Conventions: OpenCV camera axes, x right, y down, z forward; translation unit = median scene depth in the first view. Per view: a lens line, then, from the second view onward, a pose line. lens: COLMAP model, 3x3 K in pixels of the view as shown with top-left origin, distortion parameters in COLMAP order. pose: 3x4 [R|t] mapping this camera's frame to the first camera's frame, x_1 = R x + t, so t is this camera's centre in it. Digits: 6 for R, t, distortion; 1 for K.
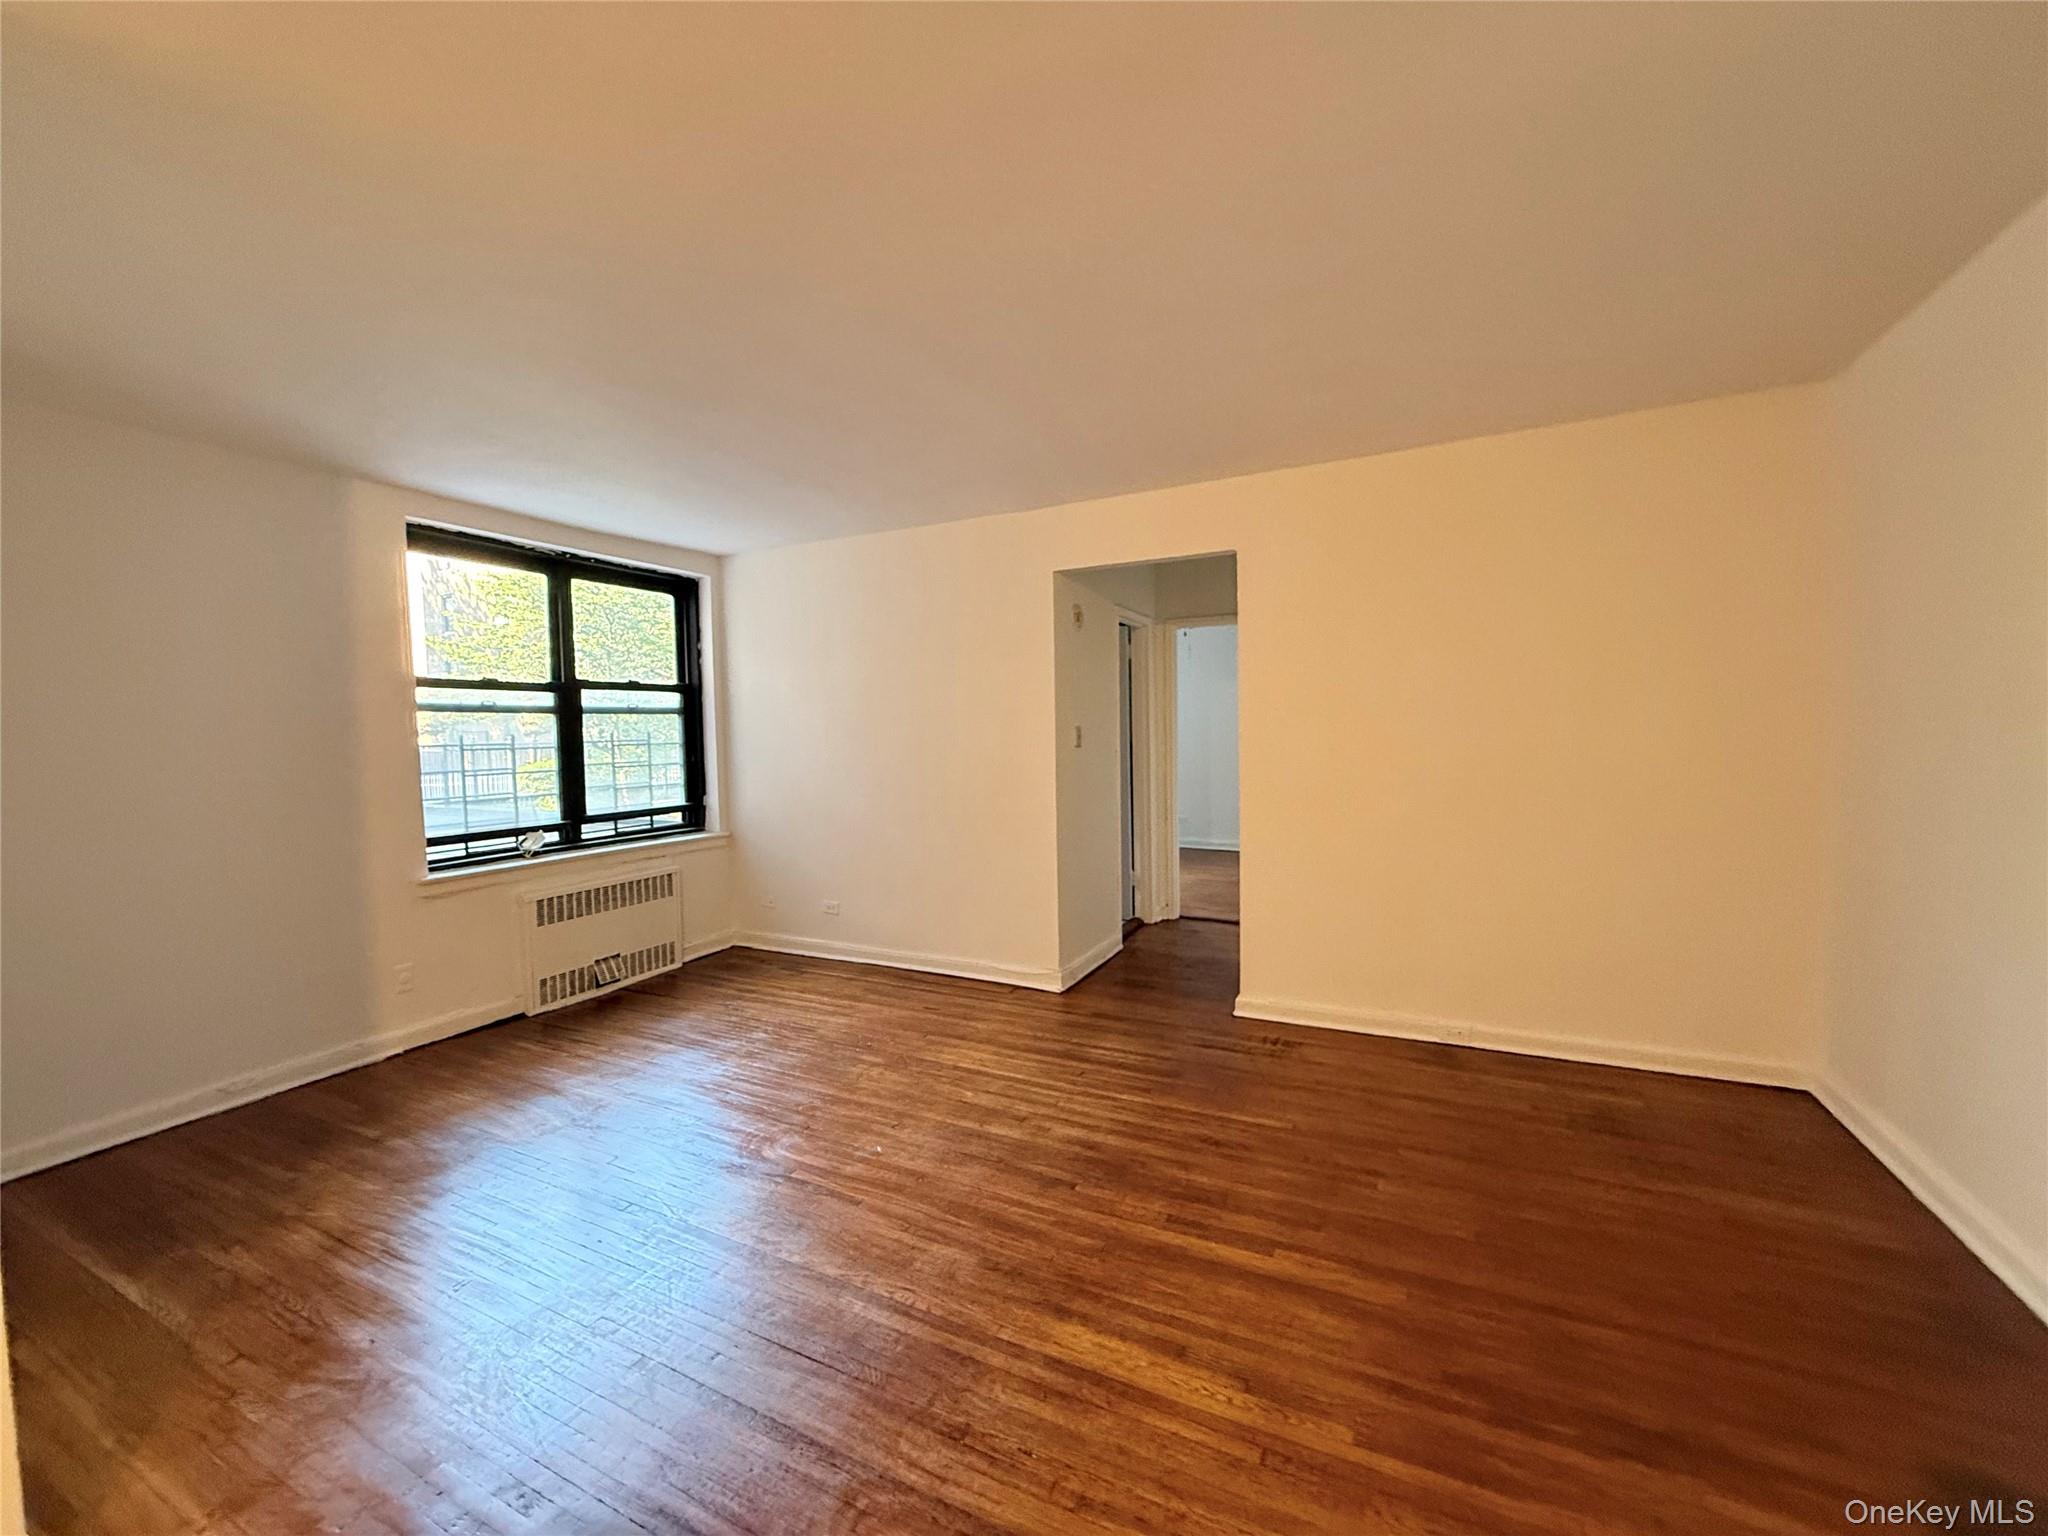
lens RADIAL K [[814.3, 0, 1024.3], [0, 814.3, 770.3], [0, 0, 1]] dist [-0.001275, 0.000150]
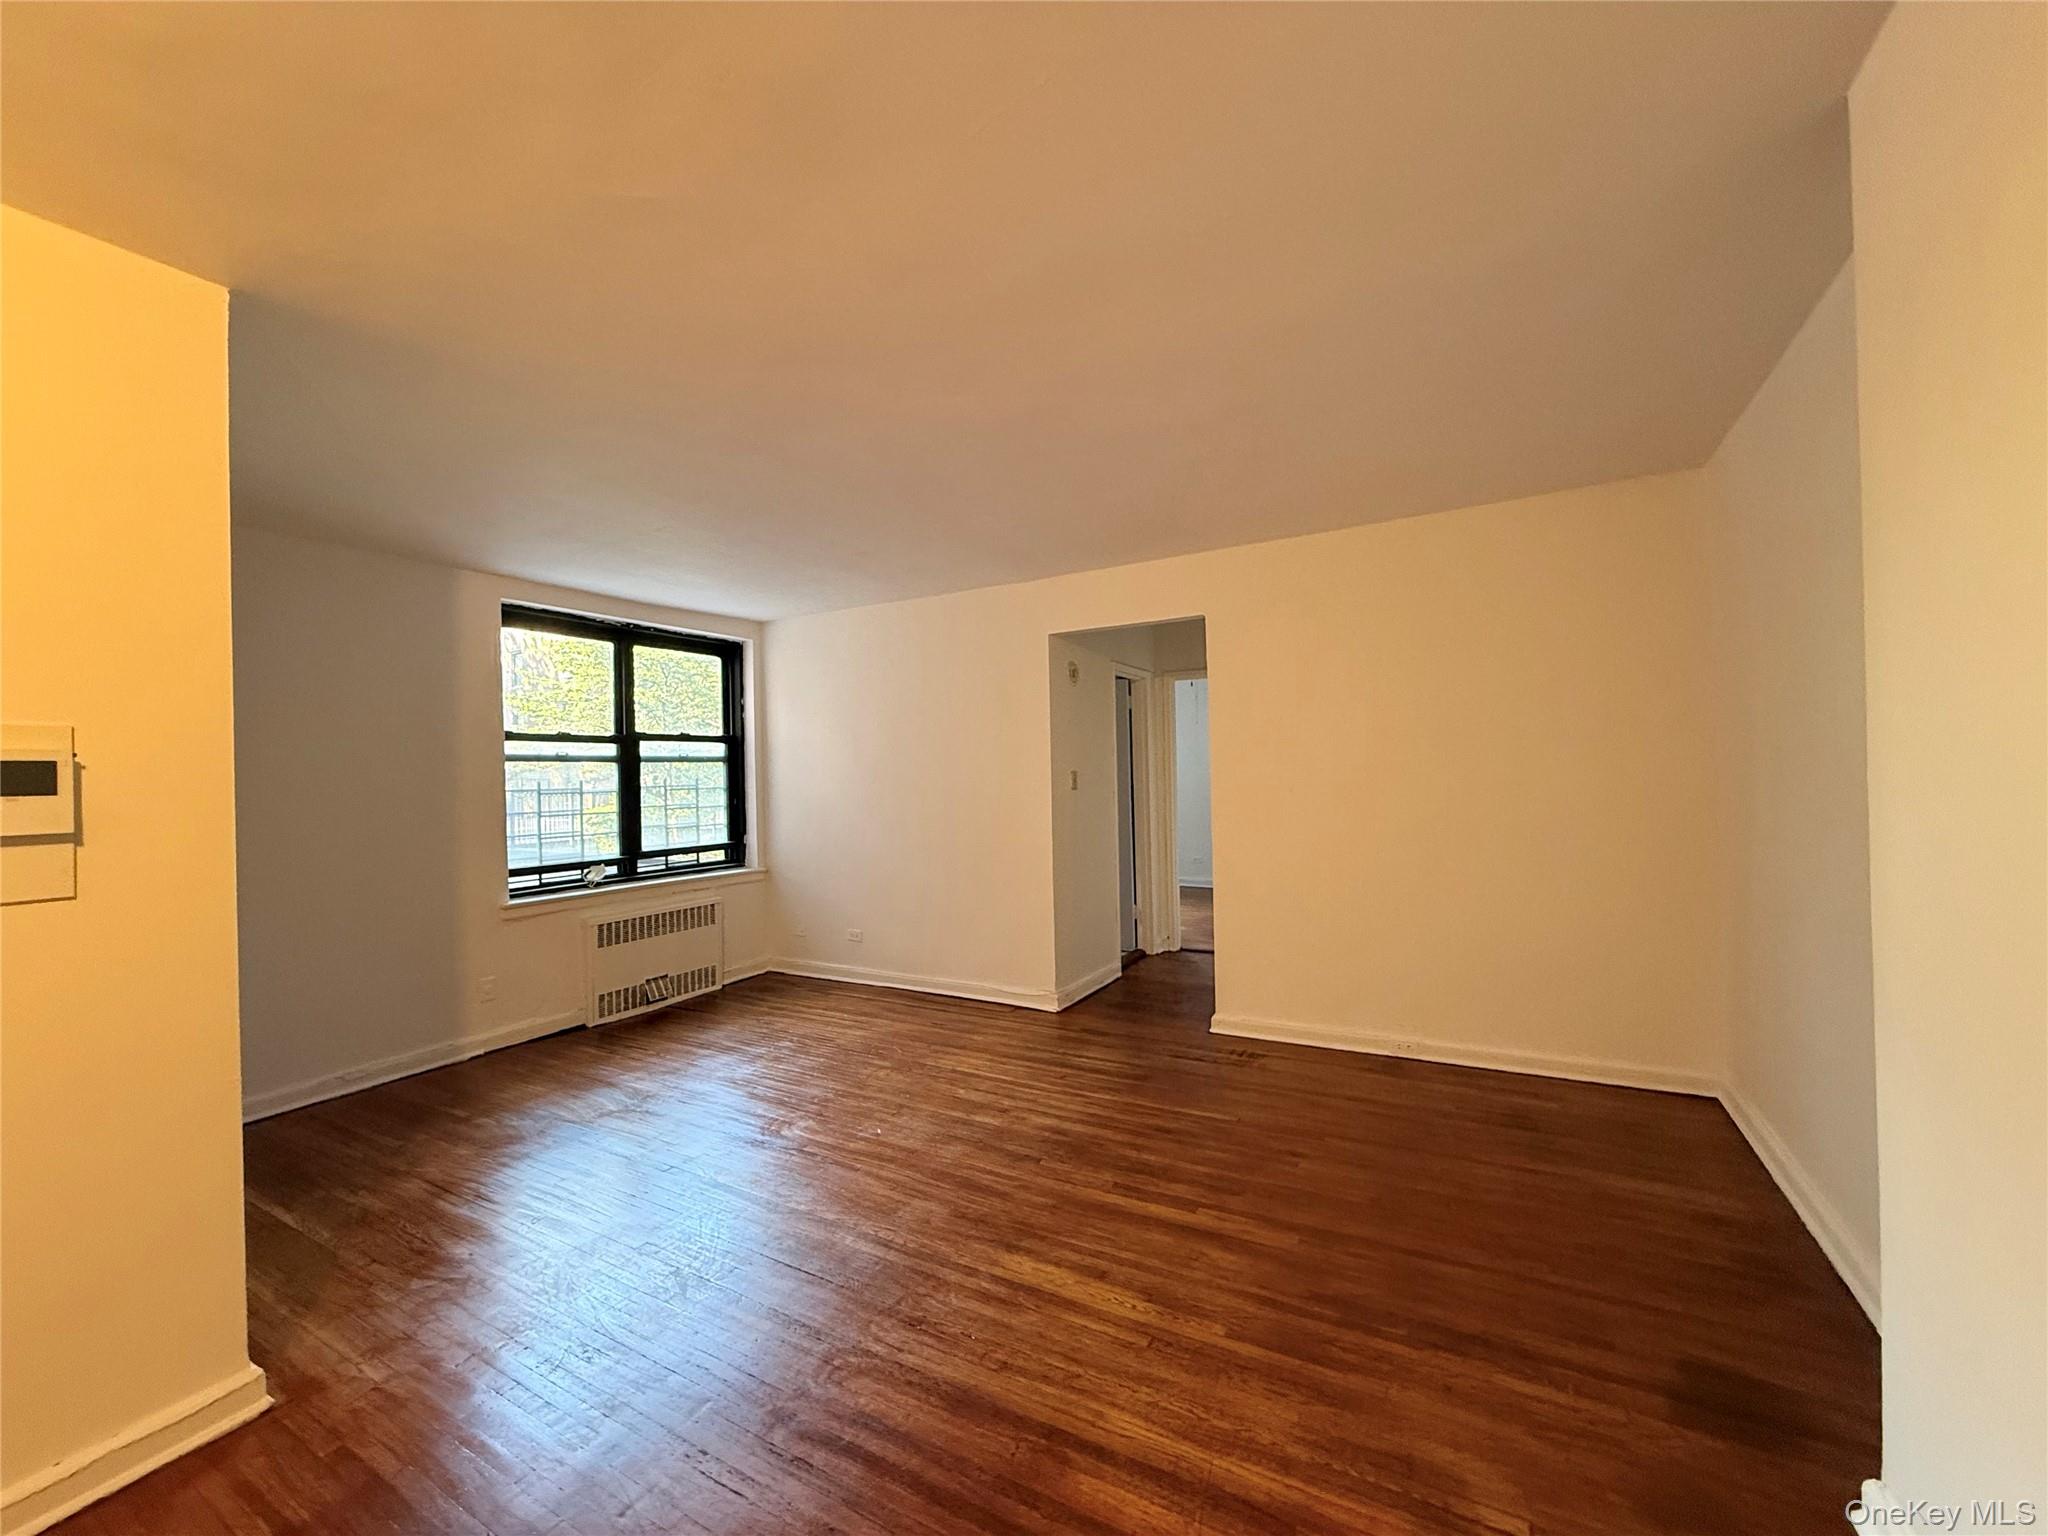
lens RADIAL K [[814.3, 0, 1022.3], [0, 814.3, 770.0], [0, 0, 1]] dist [-0.001275, 0.000150]
pose [[0.998471, -0.005396, -0.055009, 0.081662], [0.002309, 0.998427, -0.056025, 0.009994], [0.055225, 0.055812, 0.996913, -0.160535]]
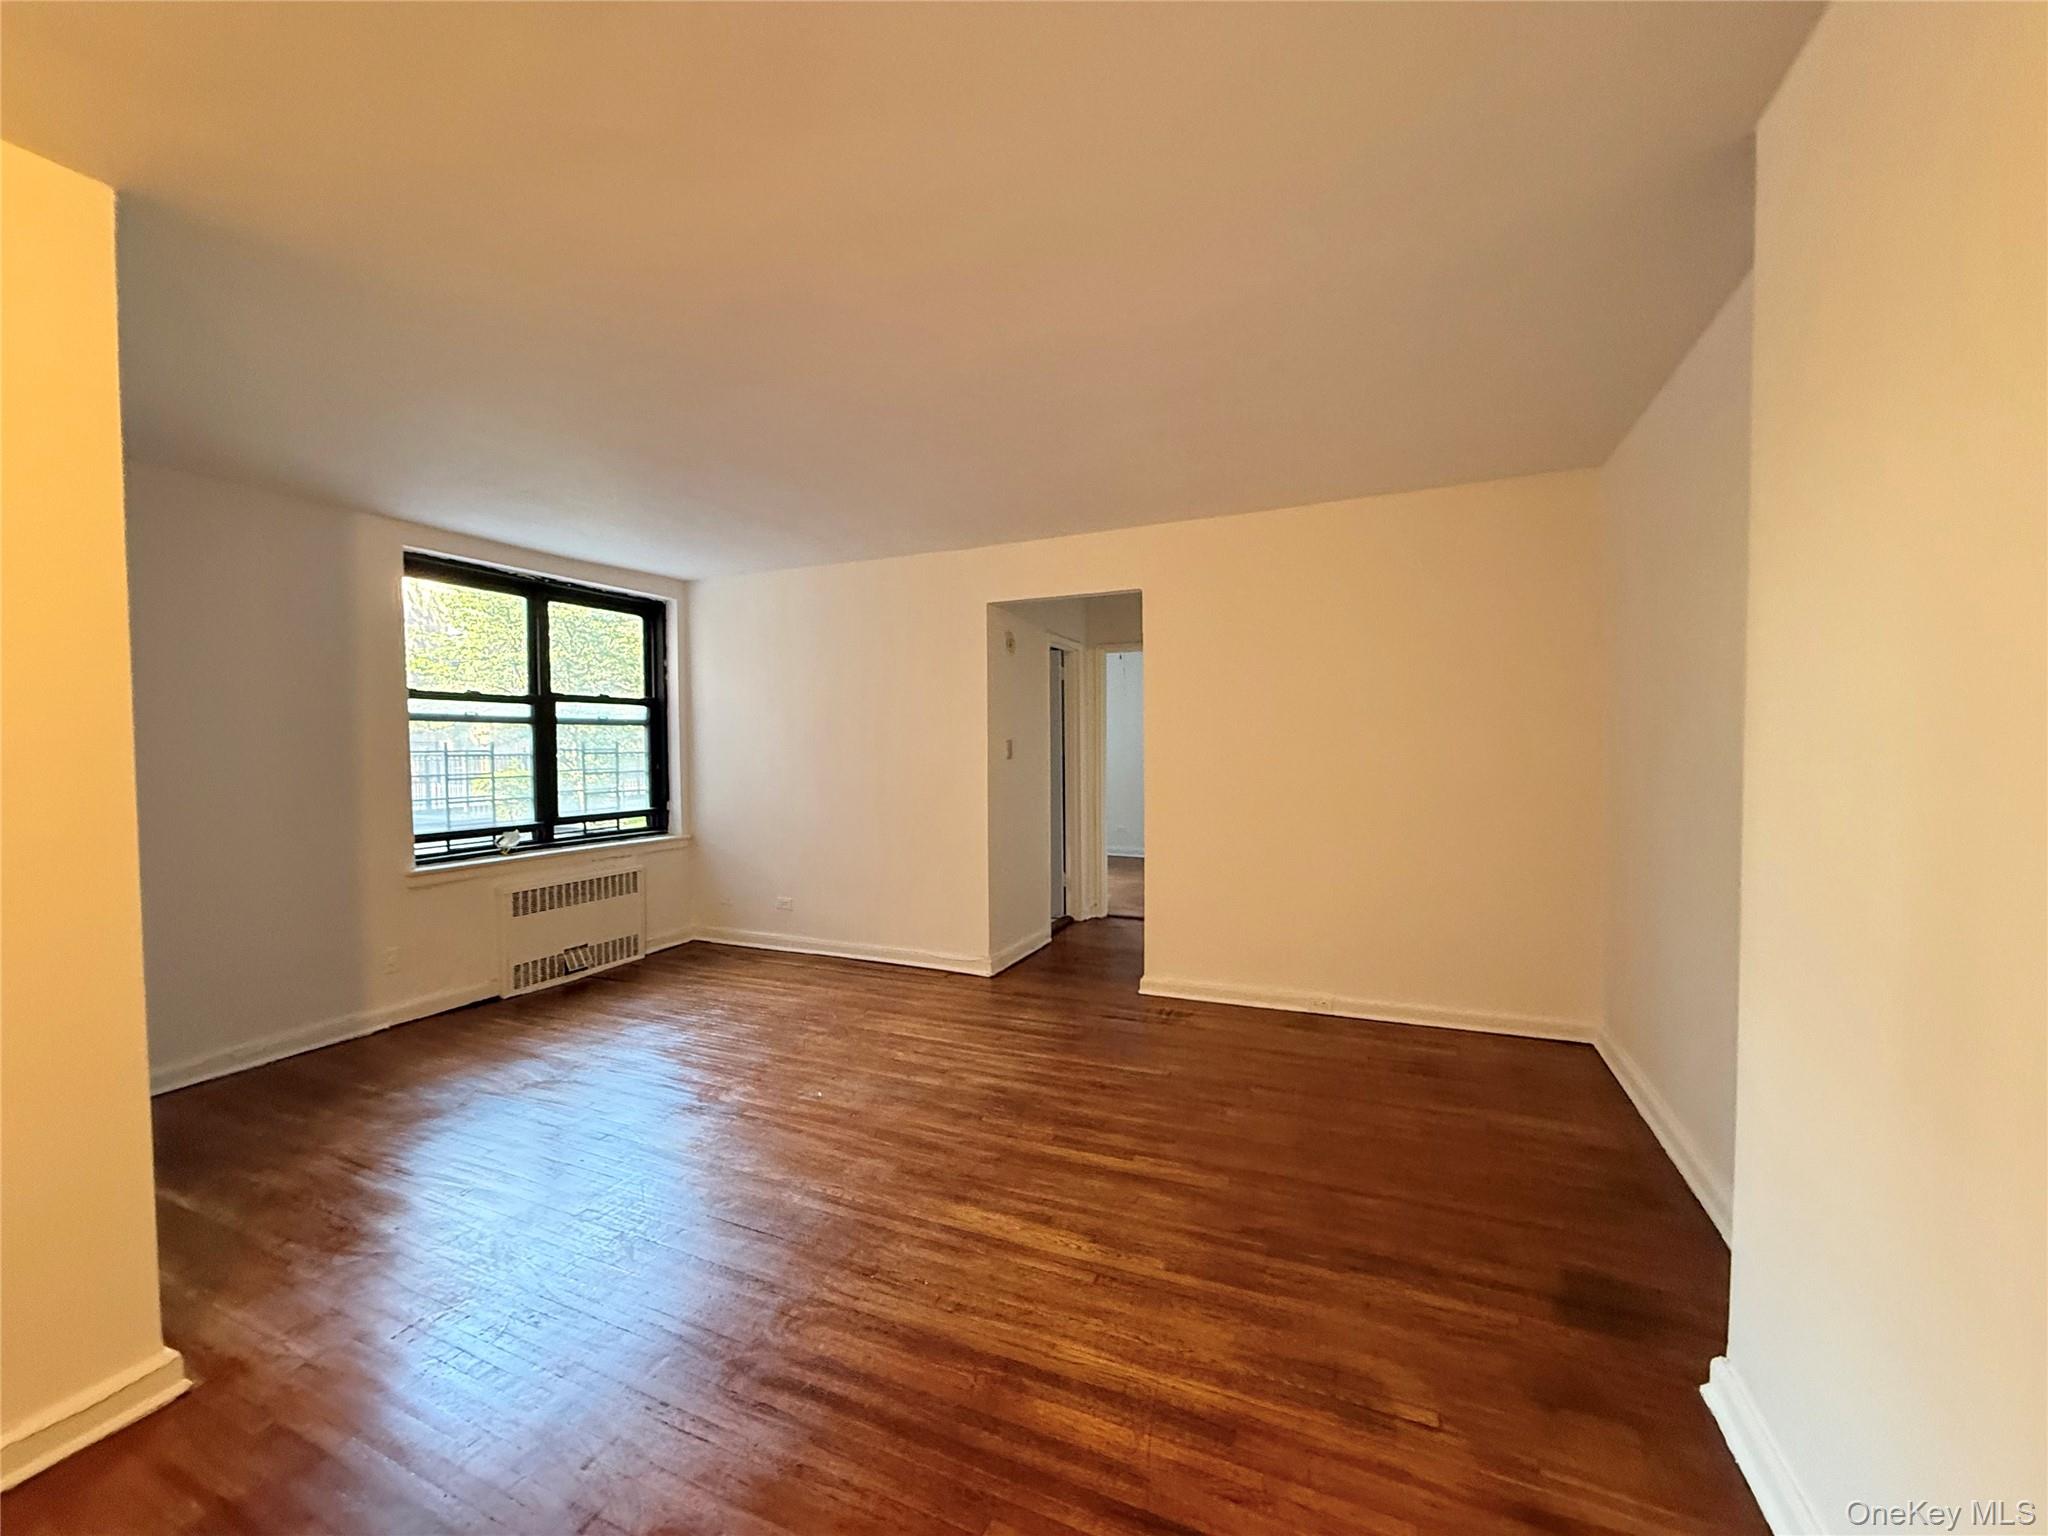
lens RADIAL K [[814.3, 0, 1022.9], [0, 814.3, 768.8], [0, 0, 1]] dist [-0.001275, 0.000150]
pose [[0.998977, 0.008561, 0.044395, 0.051009], [-0.007544, 0.999706, -0.023028, 0.015829], [-0.044579, 0.022669, 0.998749, -0.174027]]
